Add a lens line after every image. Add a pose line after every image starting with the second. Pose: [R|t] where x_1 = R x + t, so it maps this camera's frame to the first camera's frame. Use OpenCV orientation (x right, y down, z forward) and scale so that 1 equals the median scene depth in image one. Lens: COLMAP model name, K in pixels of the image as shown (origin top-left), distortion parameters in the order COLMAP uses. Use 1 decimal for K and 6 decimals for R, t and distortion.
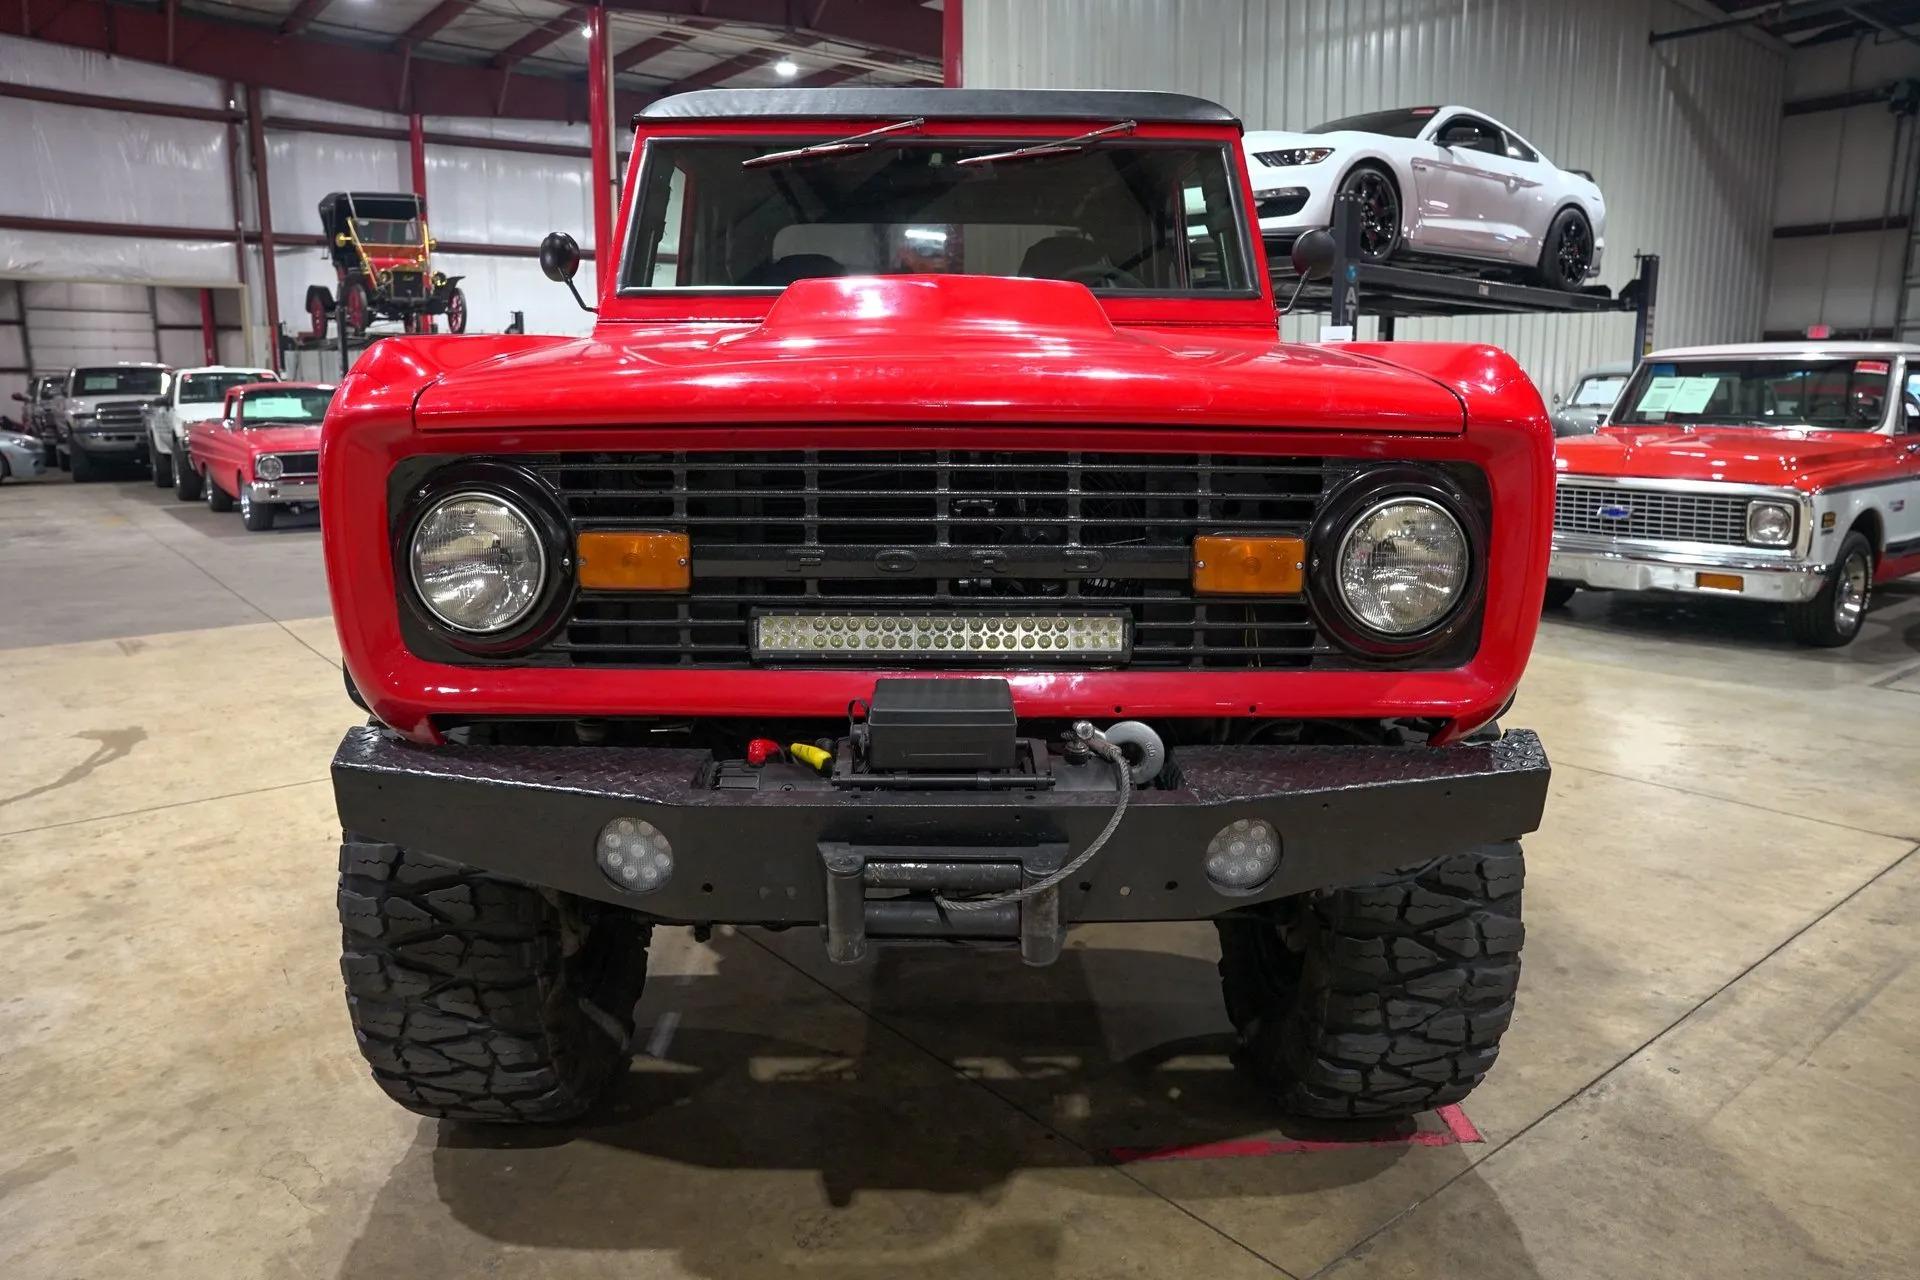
lens RADIAL K [[1312.3, 0, 965.7], [0, 1312.3, 642.9], [0, 0, 1]] dist [-0.144387, 0.114186]
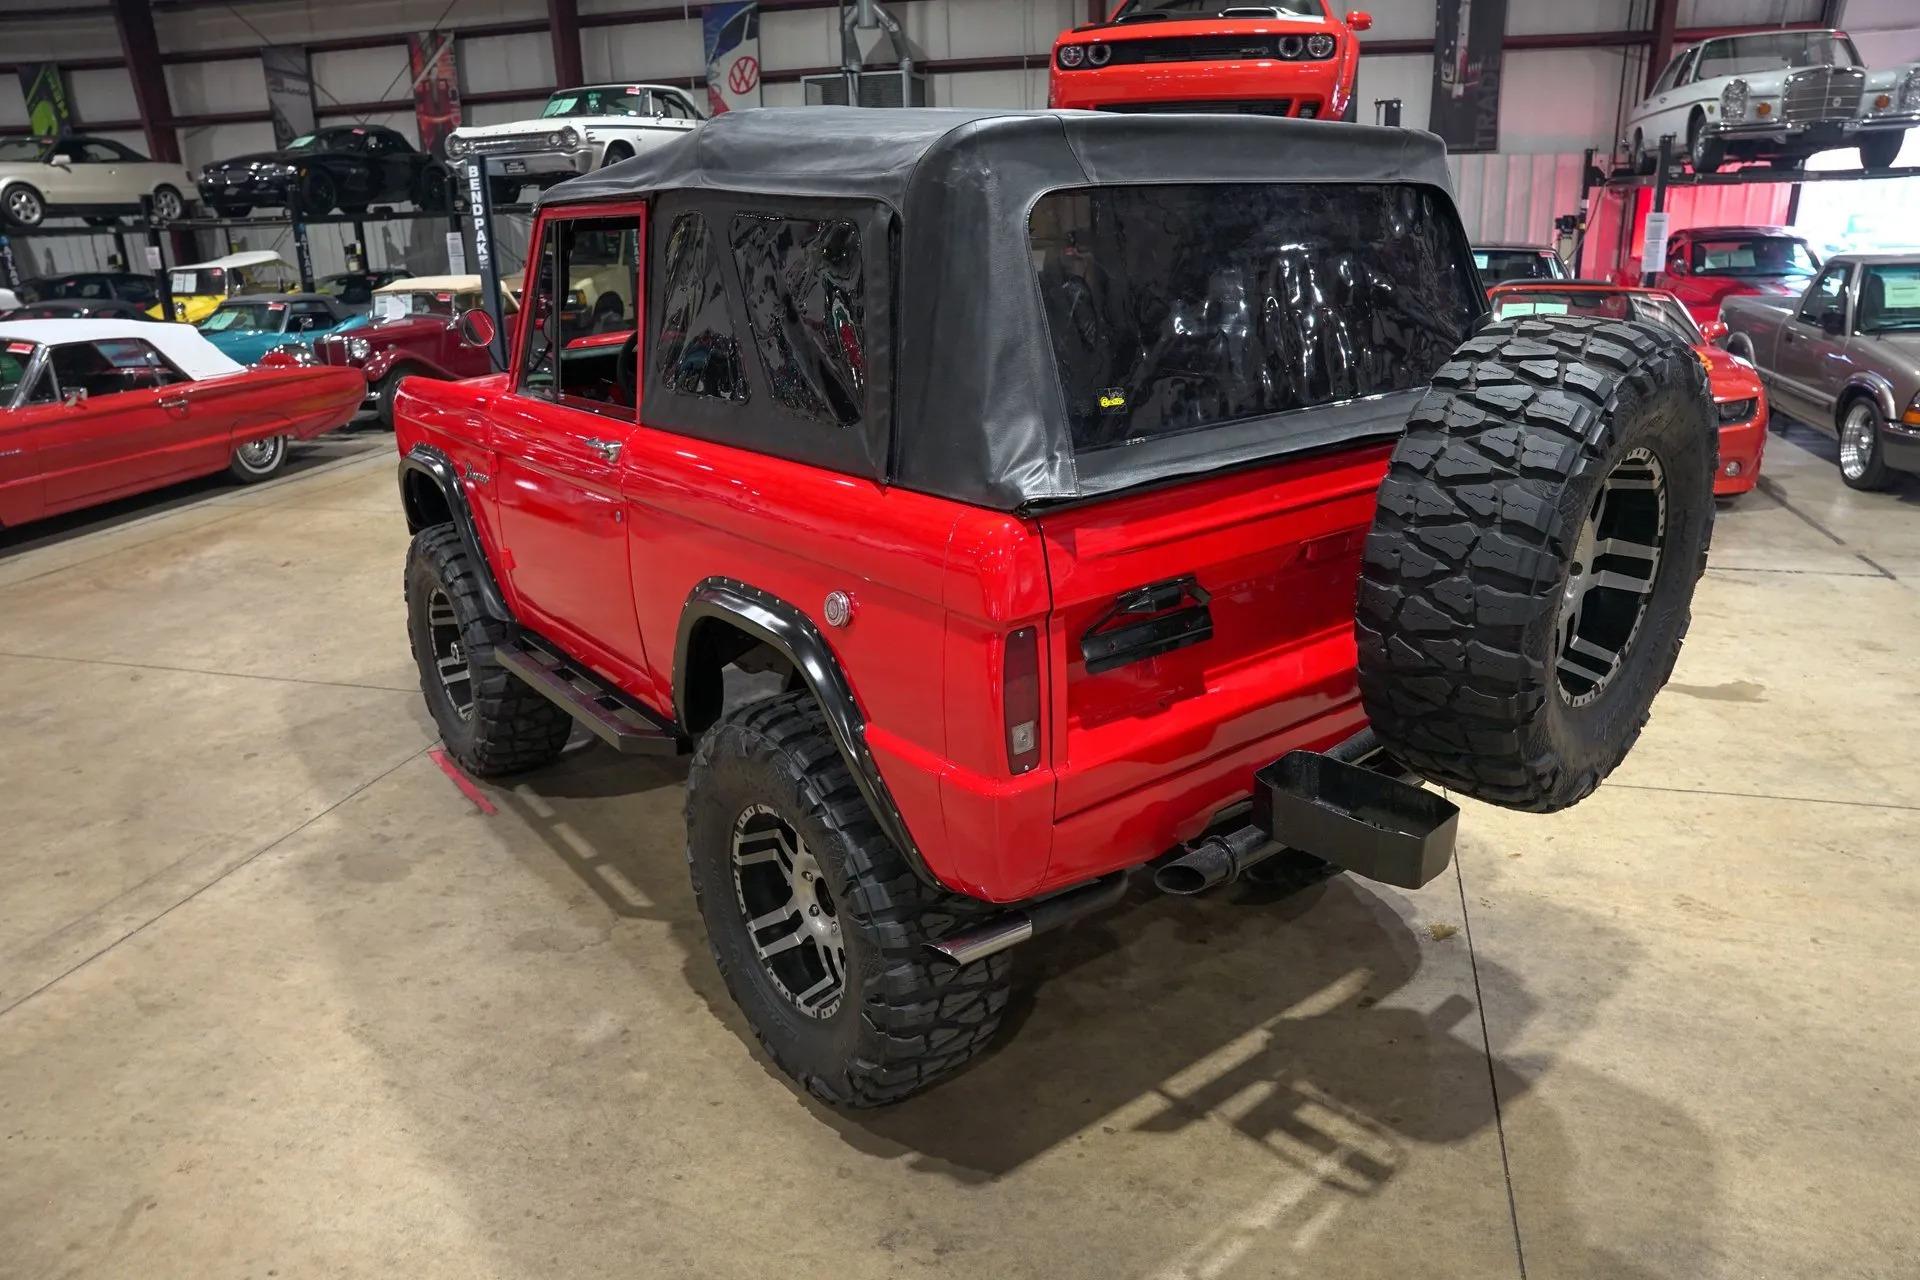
lens RADIAL K [[1312.3, 0, 965.7], [0, 1312.3, 642.9], [0, 0, 1]] dist [-0.144387, 0.114186]
pose [[-0.807405, 0.209366, -0.551601, 0.943888], [-0.085718, 0.883374, 0.460764, -0.953347], [0.583738, 0.419306, -0.695294, 3.352972]]
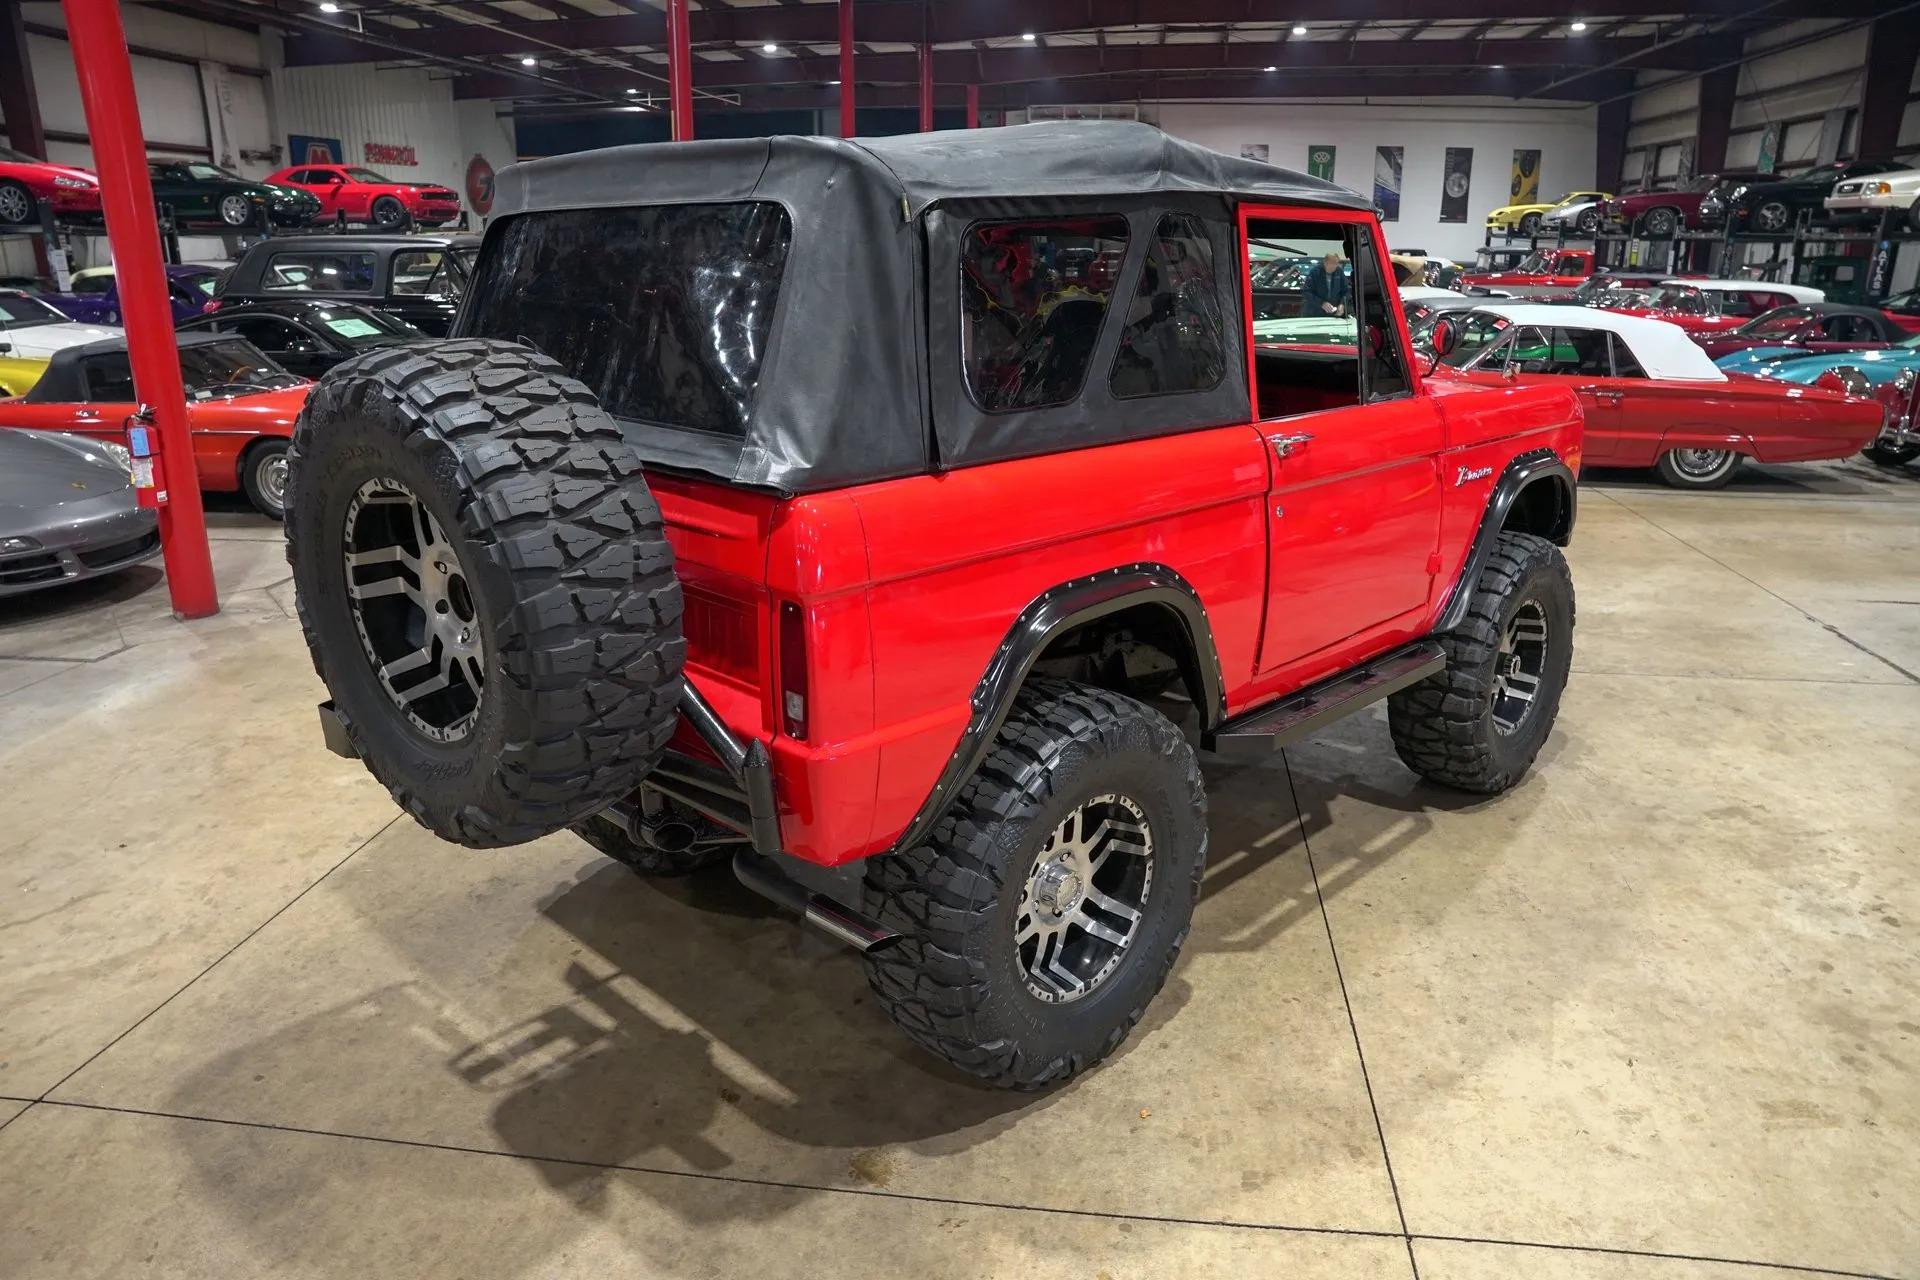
lens RADIAL K [[1312.3, 0, 965.7], [0, 1312.3, 642.9], [0, 0, 1]] dist [-0.144387, 0.114186]
pose [[-0.691952, -0.218349, 0.688132, -1.343245], [0.134101, 0.897705, 0.419694, -0.907214], [-0.709379, 0.382687, -0.591888, 3.199401]]
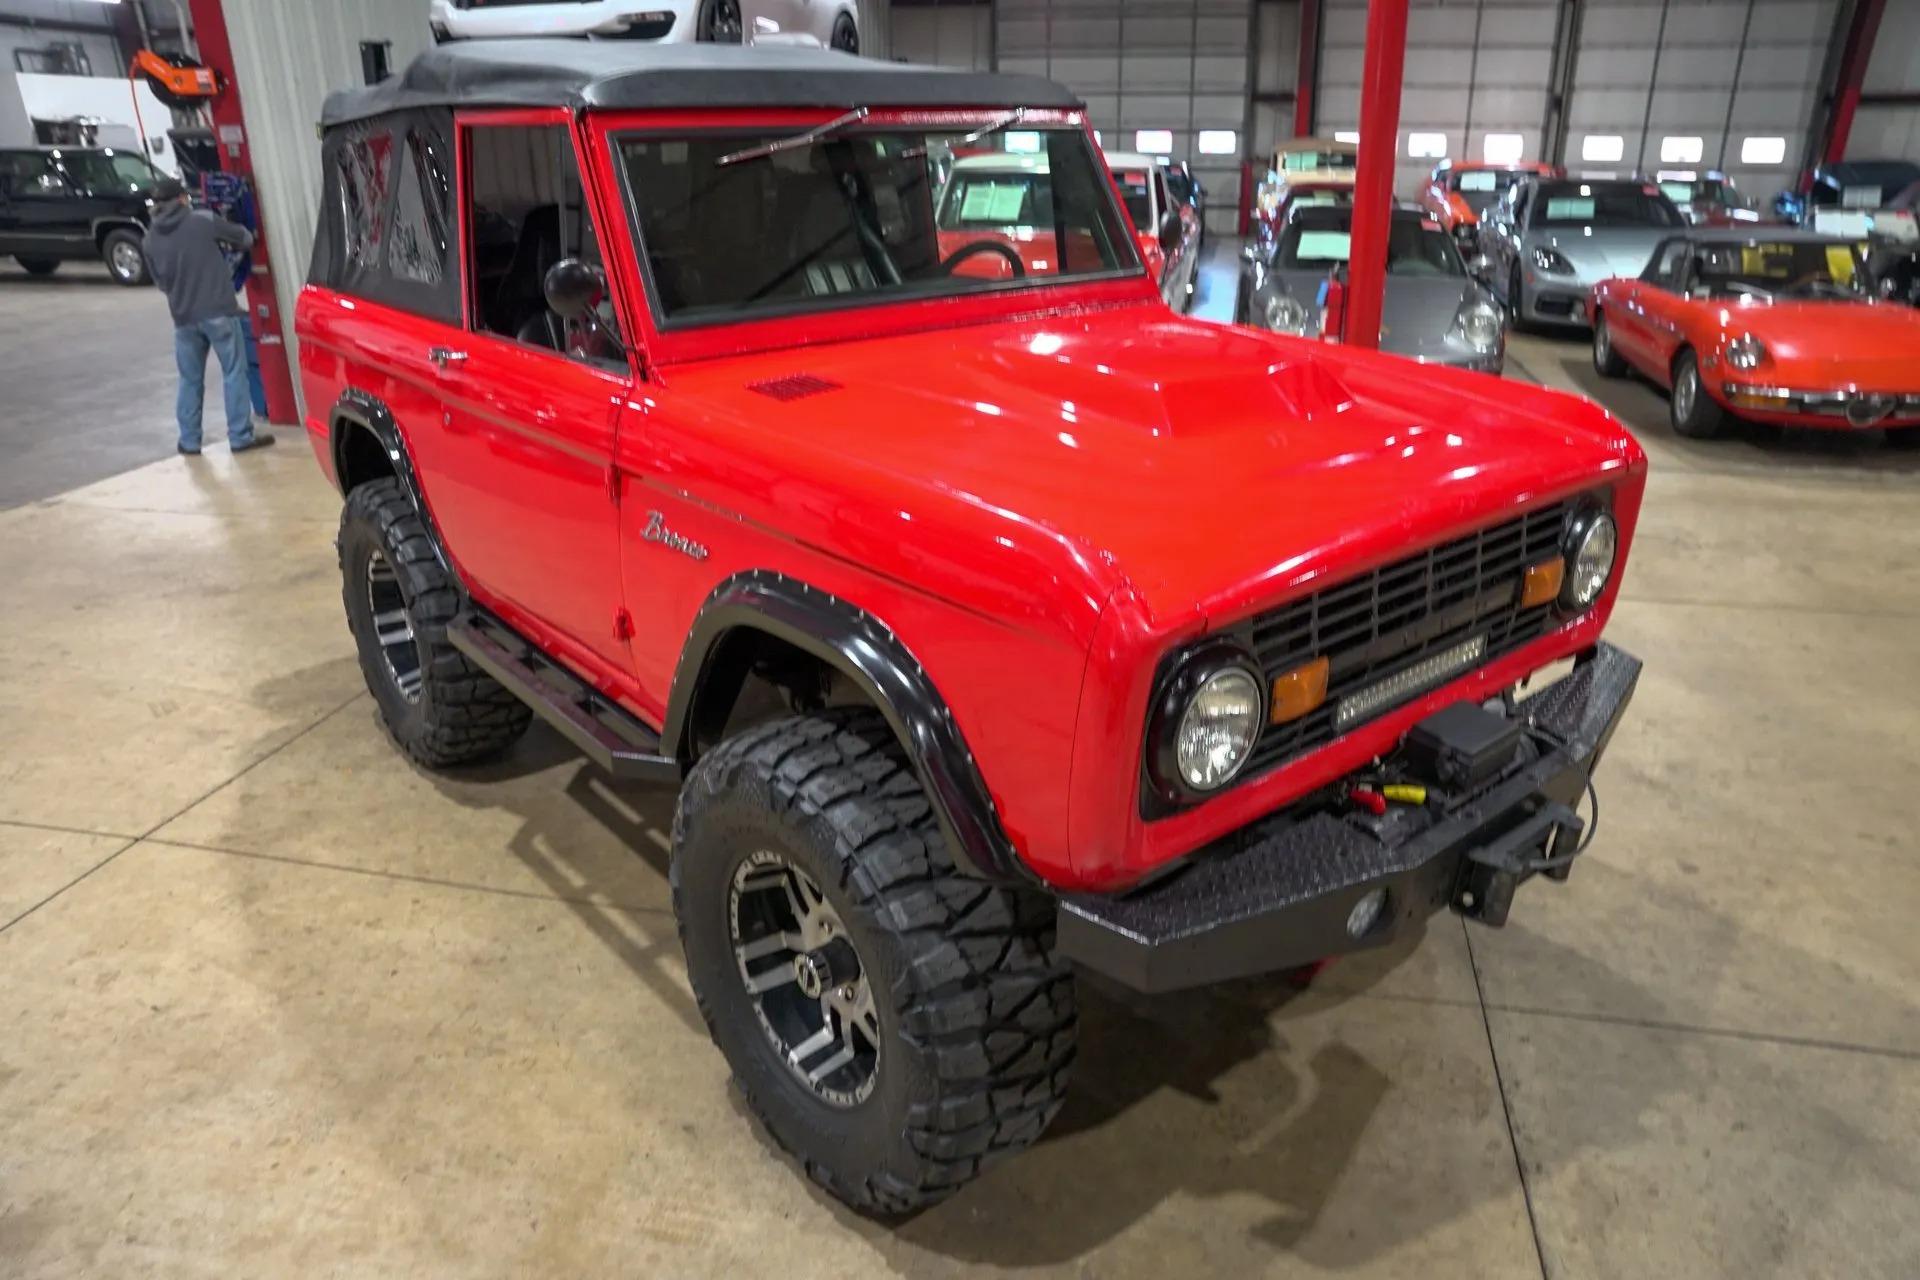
lens RADIAL K [[1312.3, 0, 965.7], [0, 1312.3, 642.9], [0, 0, 1]] dist [-0.144387, 0.114186]
pose [[0.774205, -0.242609, 0.584591, -0.982088], [0.125454, 0.964116, 0.233969, -0.352085], [-0.620377, -0.107801, 0.776860, 0.215517]]
